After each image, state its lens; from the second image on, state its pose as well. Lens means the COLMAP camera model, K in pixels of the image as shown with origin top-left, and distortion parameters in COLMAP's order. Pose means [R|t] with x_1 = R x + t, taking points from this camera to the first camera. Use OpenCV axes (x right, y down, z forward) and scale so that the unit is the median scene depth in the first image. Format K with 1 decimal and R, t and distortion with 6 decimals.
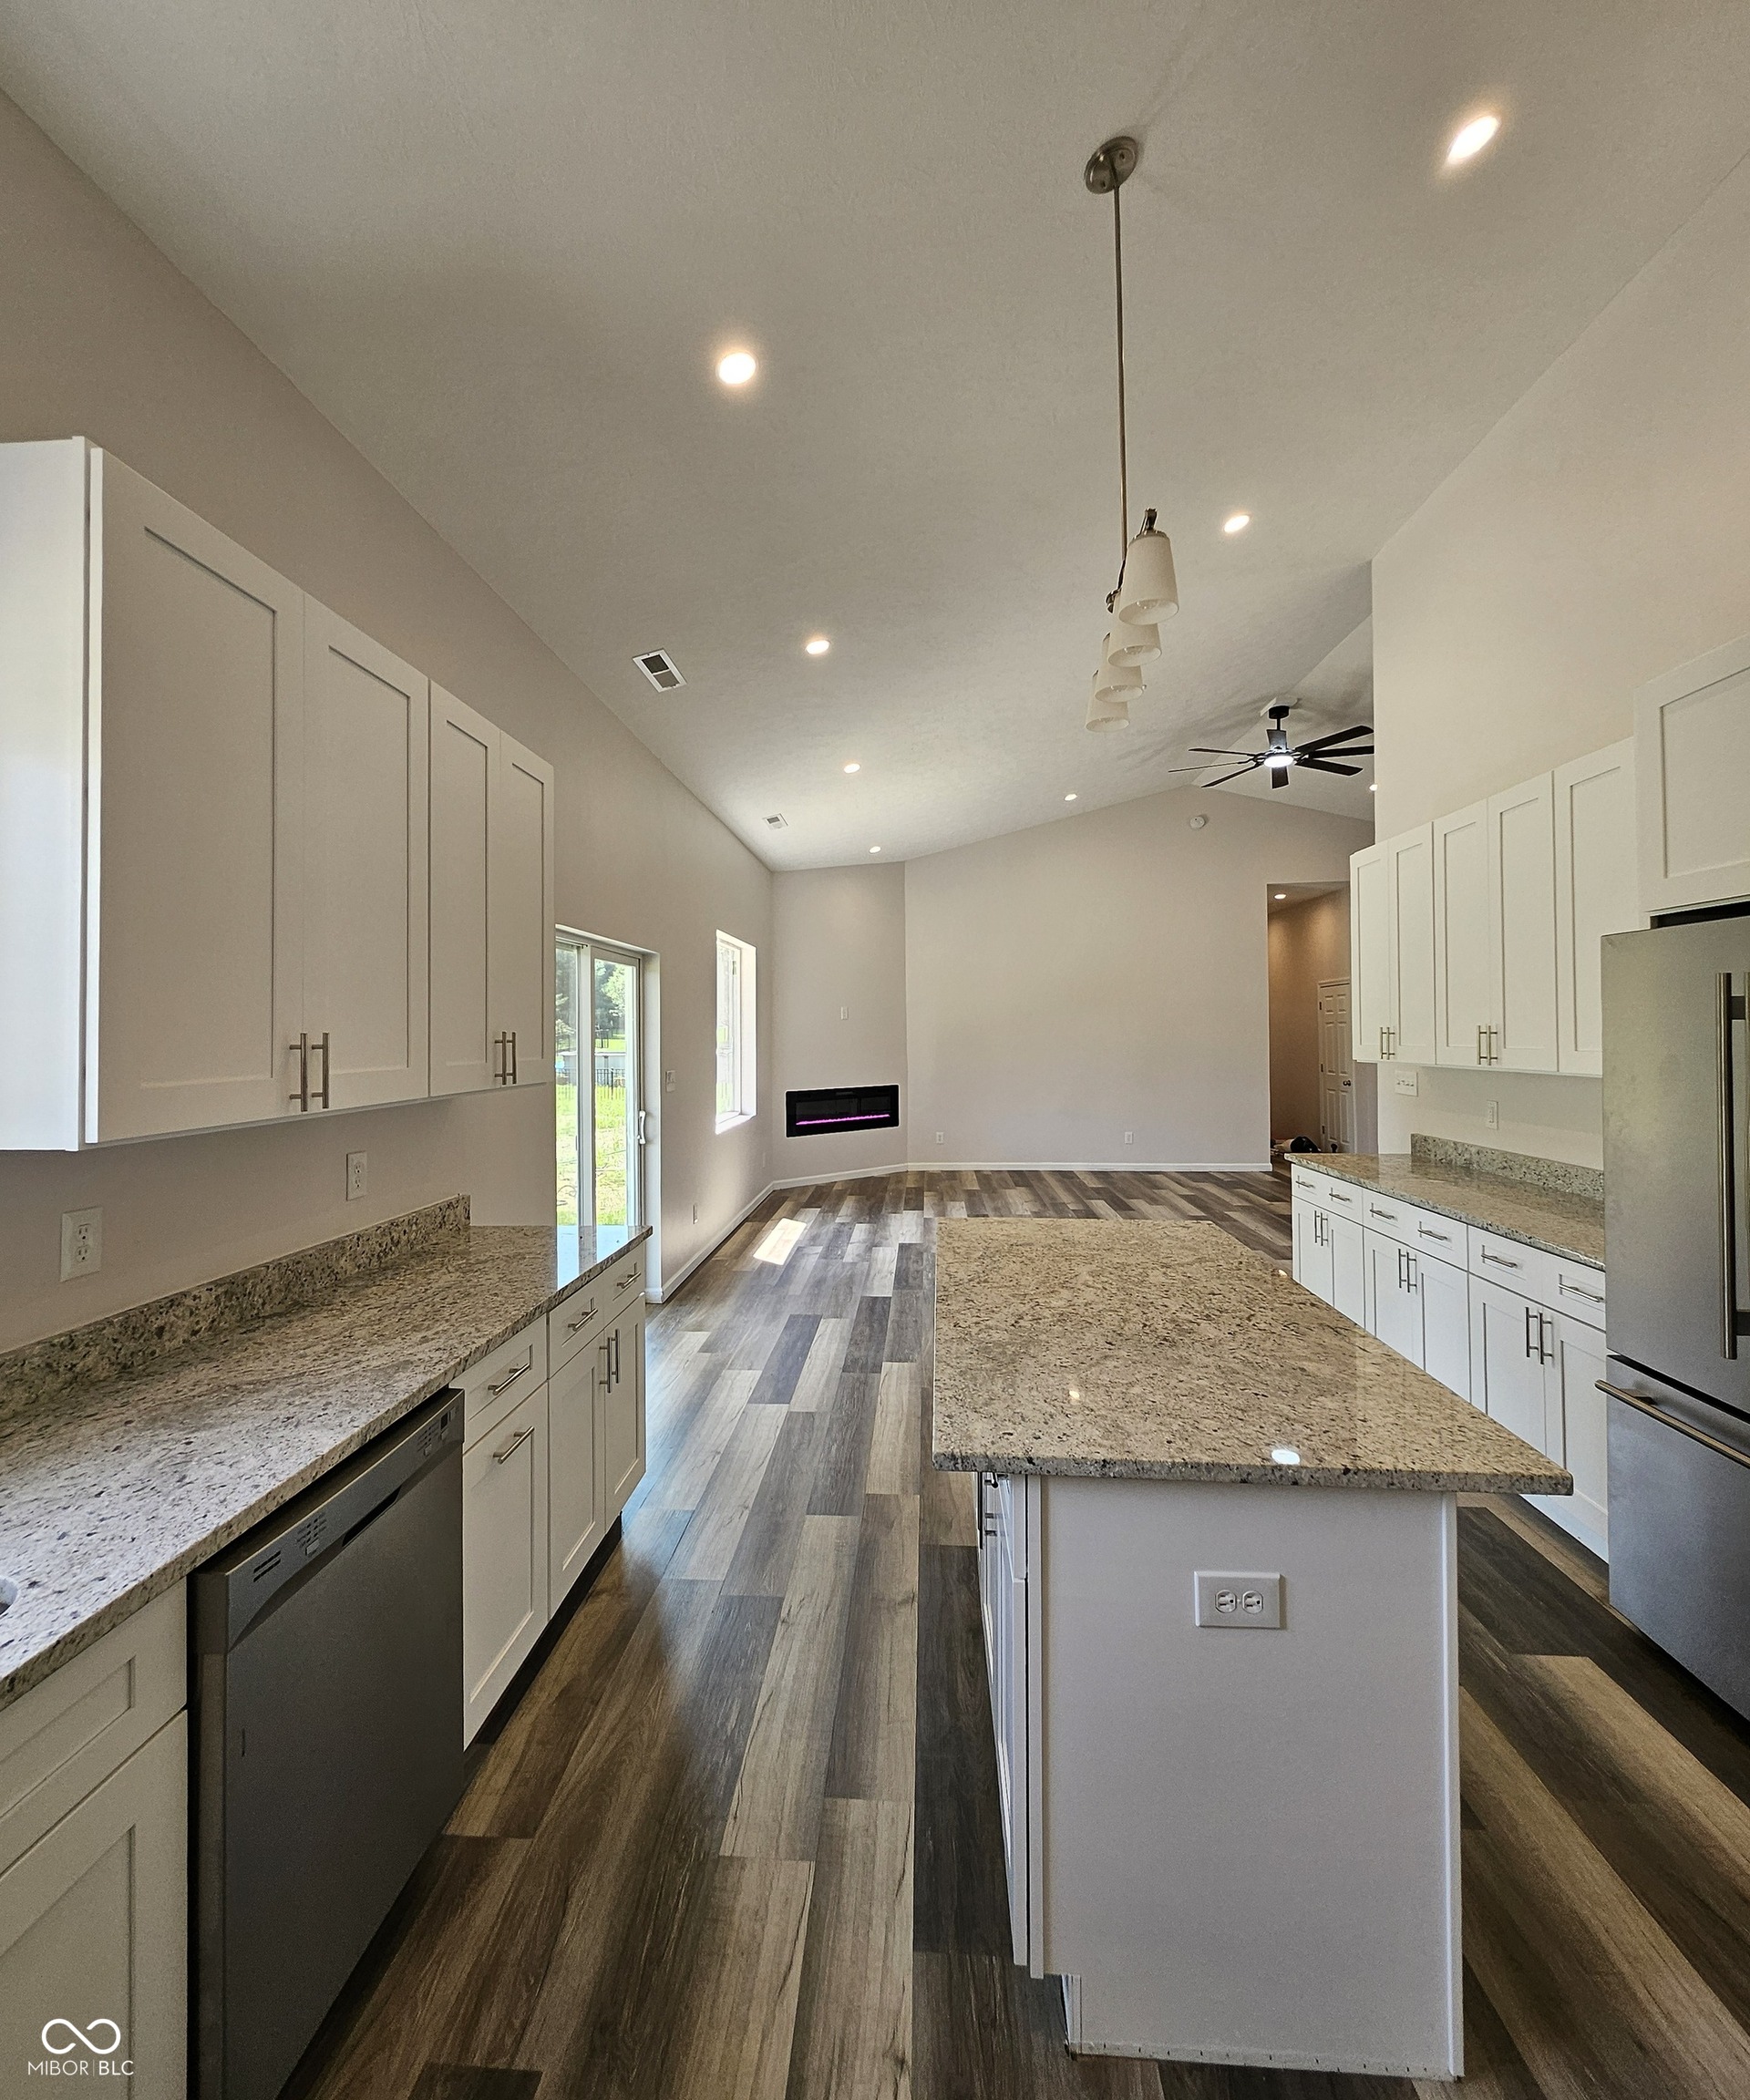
lens RADIAL K [[916.0, 0, 861.7], [0, 916.0, 1012.6], [0, 0, 1]] dist [0.005720, -0.002294]
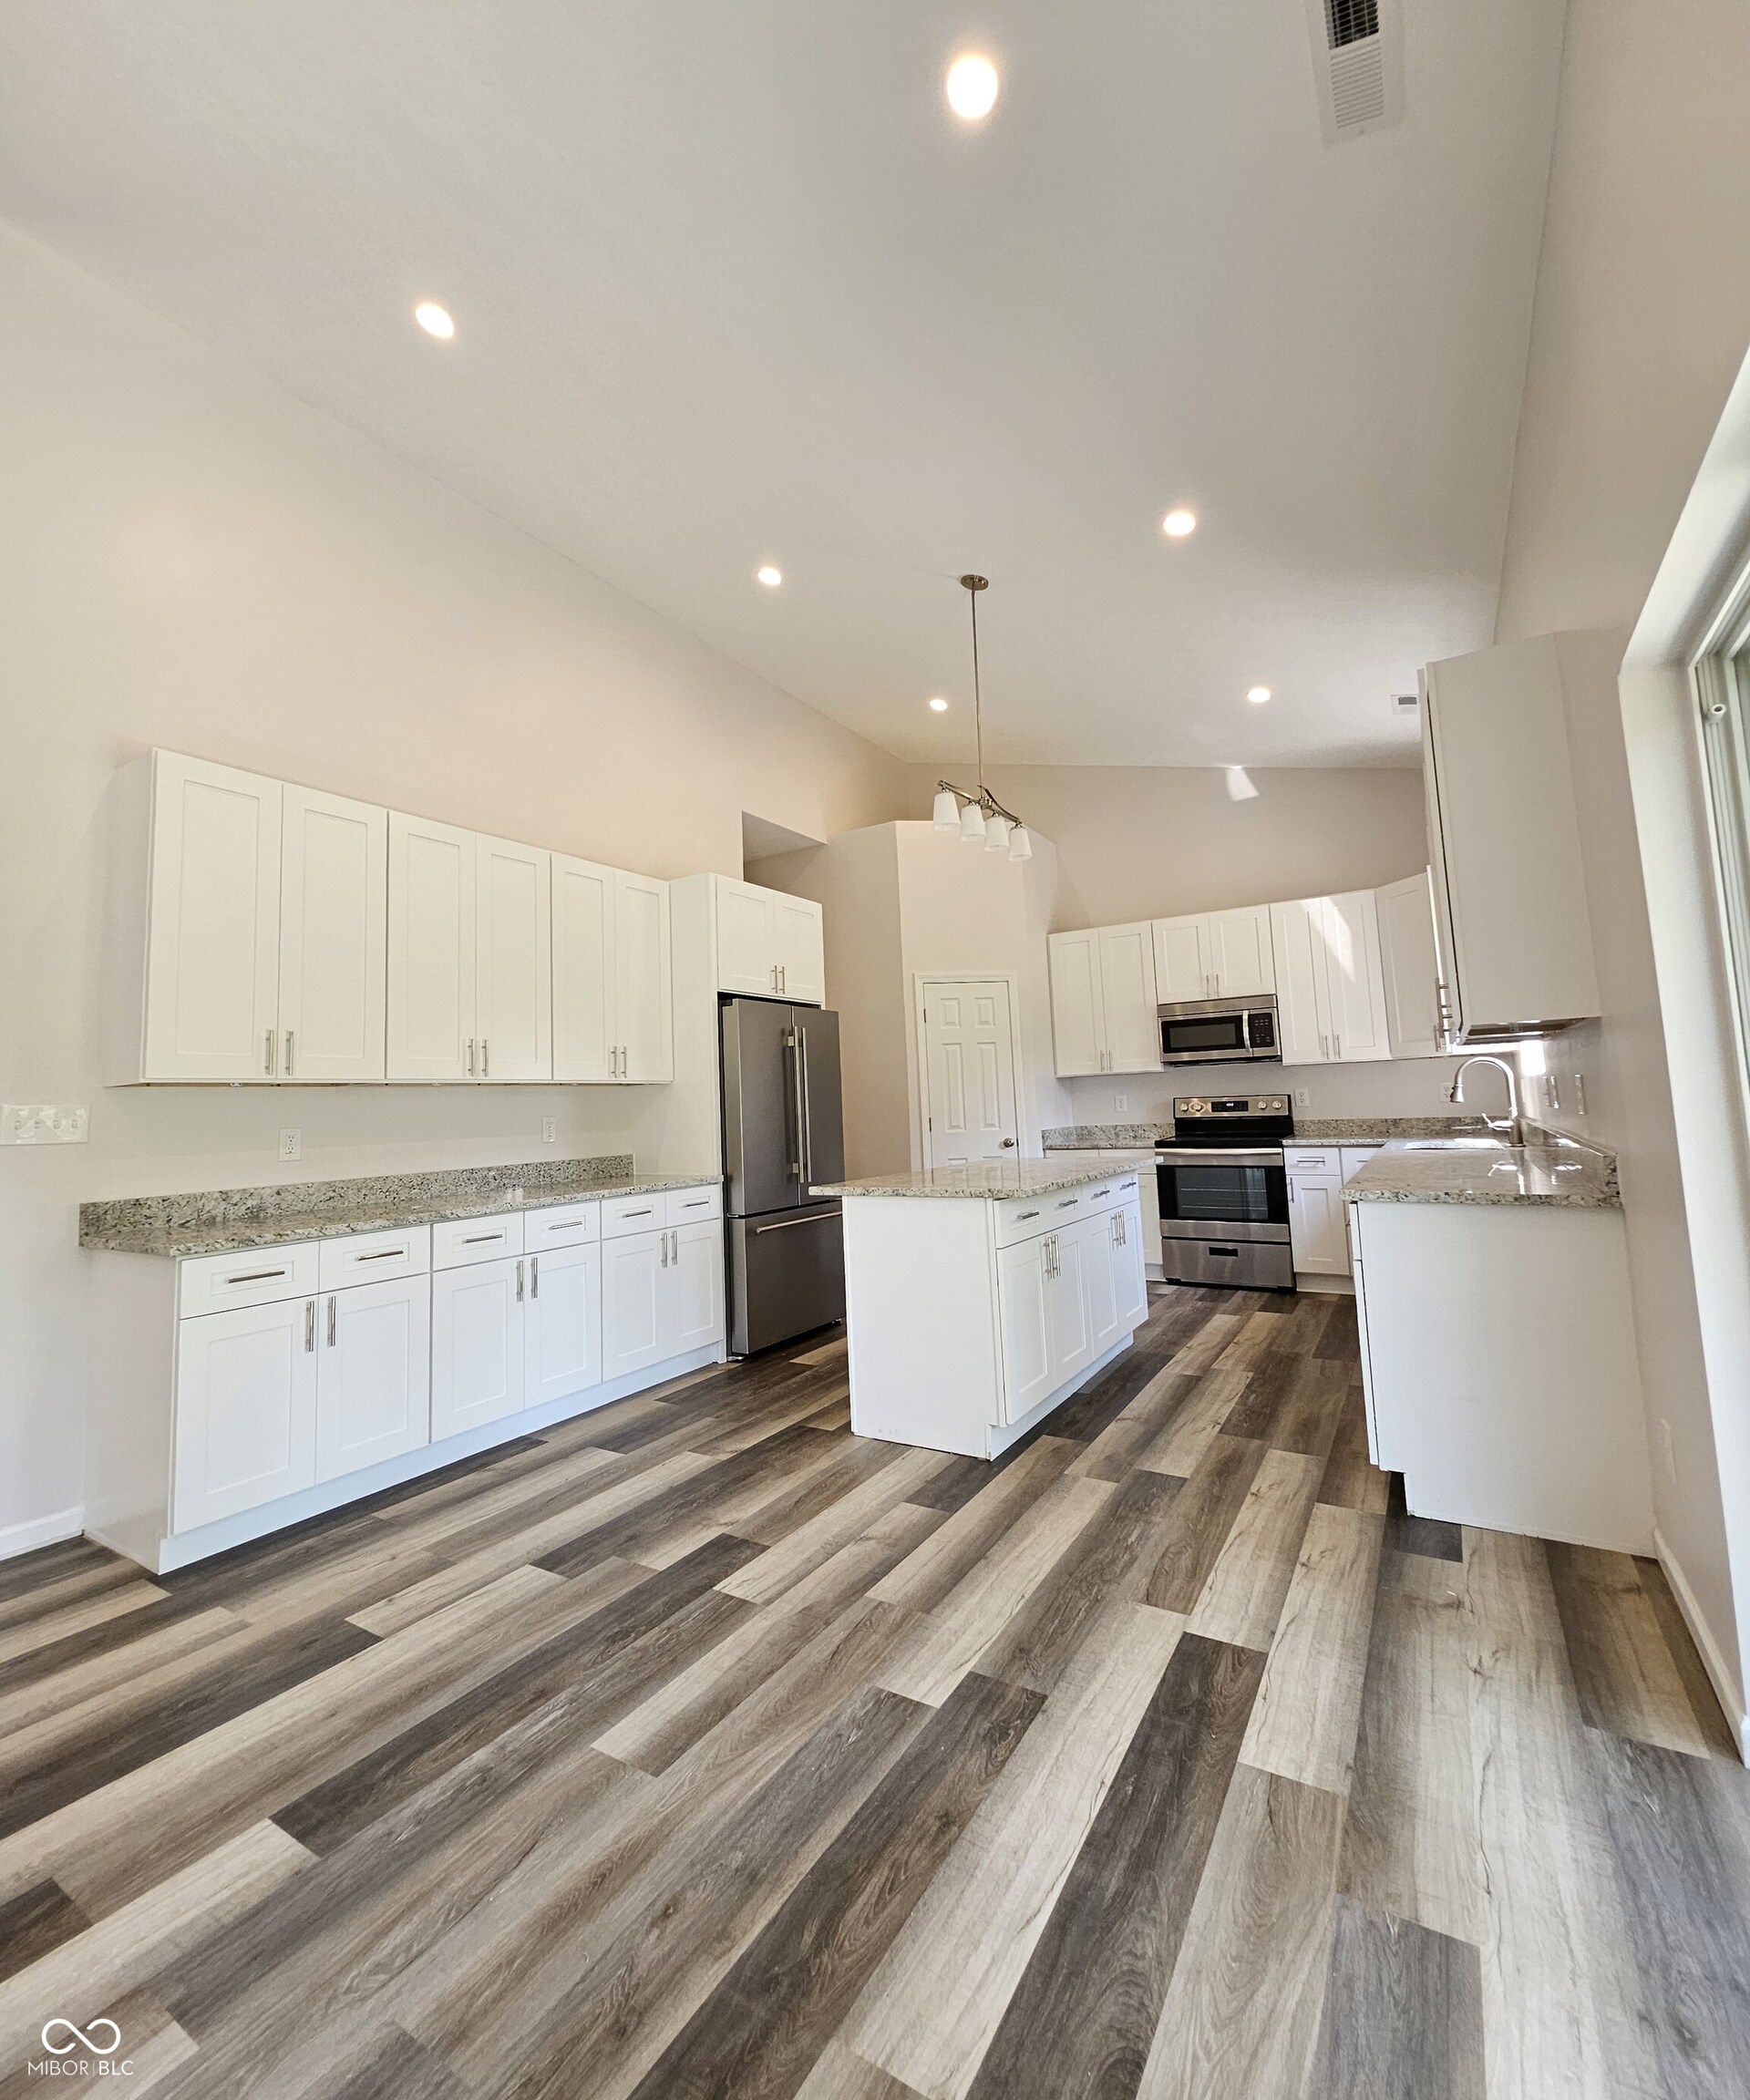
lens RADIAL K [[916.0, 0, 861.7], [0, 916.0, 1012.6], [0, 0, 1]] dist [0.005720, -0.002294]
pose [[-0.880664, 0.091530, 0.464815, -0.199782], [0.035209, 0.991090, -0.128453, 0.127355], [-0.472431, -0.096758, -0.876041, 1.623139]]
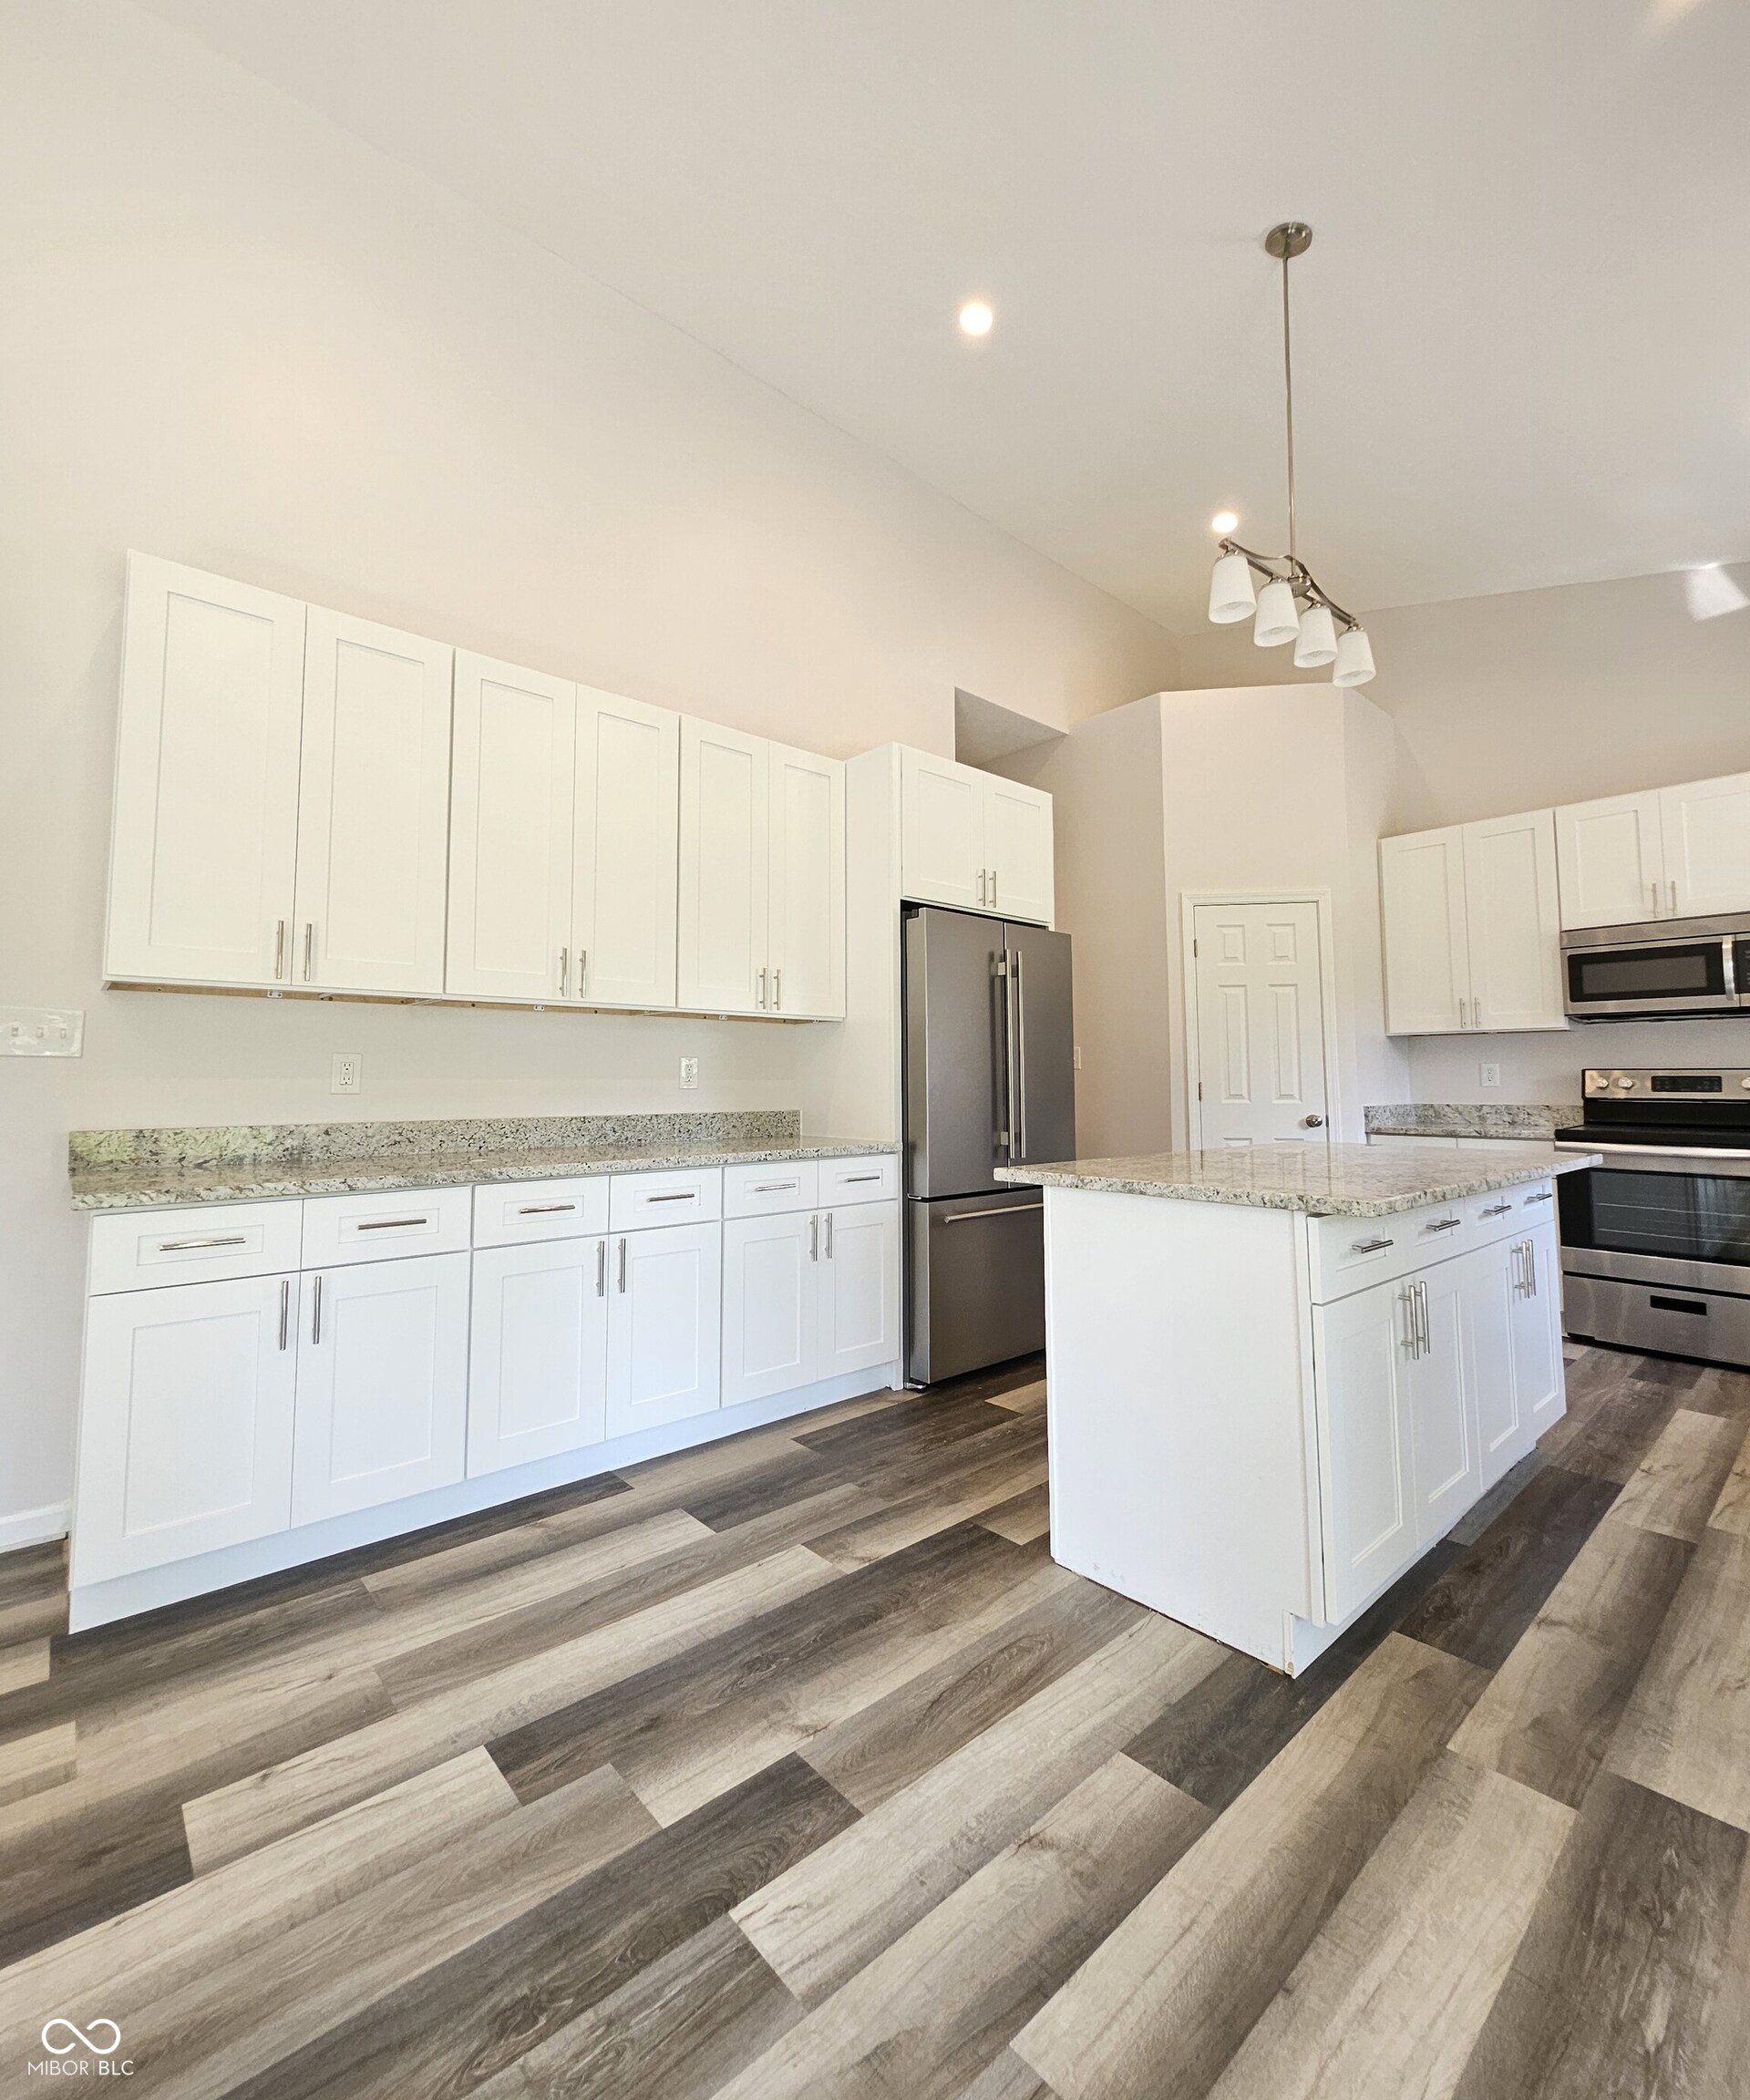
lens RADIAL K [[916.0, 0, 861.7], [0, 916.0, 1012.6], [0, 0, 1]] dist [0.005720, -0.002294]
pose [[-0.712682, 0.062058, 0.698737, -0.071143], [-0.010456, 0.995029, -0.099037, 0.140178], [-0.701409, -0.077888, -0.708490, 1.312904]]
